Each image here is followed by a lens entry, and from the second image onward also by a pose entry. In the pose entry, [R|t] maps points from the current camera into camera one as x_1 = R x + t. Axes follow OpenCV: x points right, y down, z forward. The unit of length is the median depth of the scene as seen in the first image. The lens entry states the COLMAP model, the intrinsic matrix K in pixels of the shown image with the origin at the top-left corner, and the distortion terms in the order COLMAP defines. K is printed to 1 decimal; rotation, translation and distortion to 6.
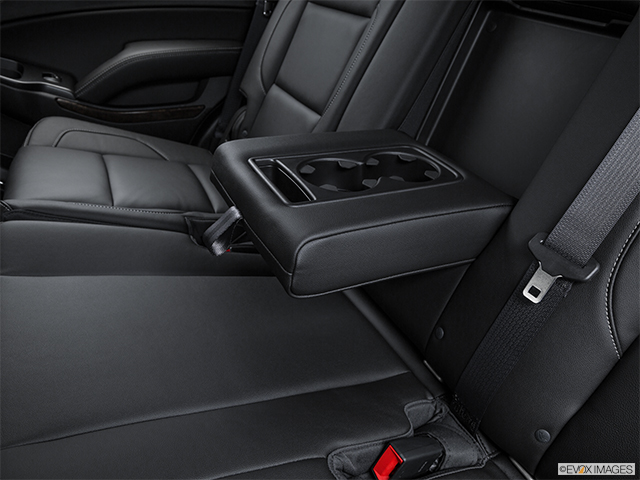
lens RADIAL K [[477.3, 0, 310.0], [0, 477.3, 240.1], [0, 0, 1]] dist [-0.131331, 0.064408]
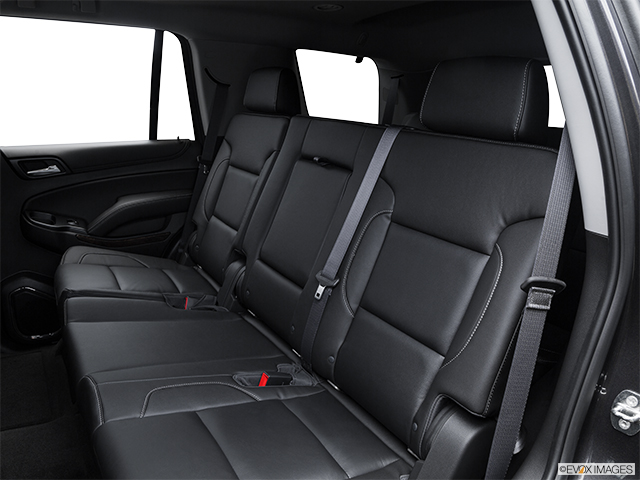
lens RADIAL K [[477.3, 0, 310.0], [0, 477.3, 240.1], [0, 0, 1]] dist [-0.131331, 0.064408]
pose [[0.992462, -0.097240, 0.074584, 0.128723], [0.112154, 0.966000, -0.232949, 0.172407], [-0.049396, 0.239558, 0.969625, -0.593024]]
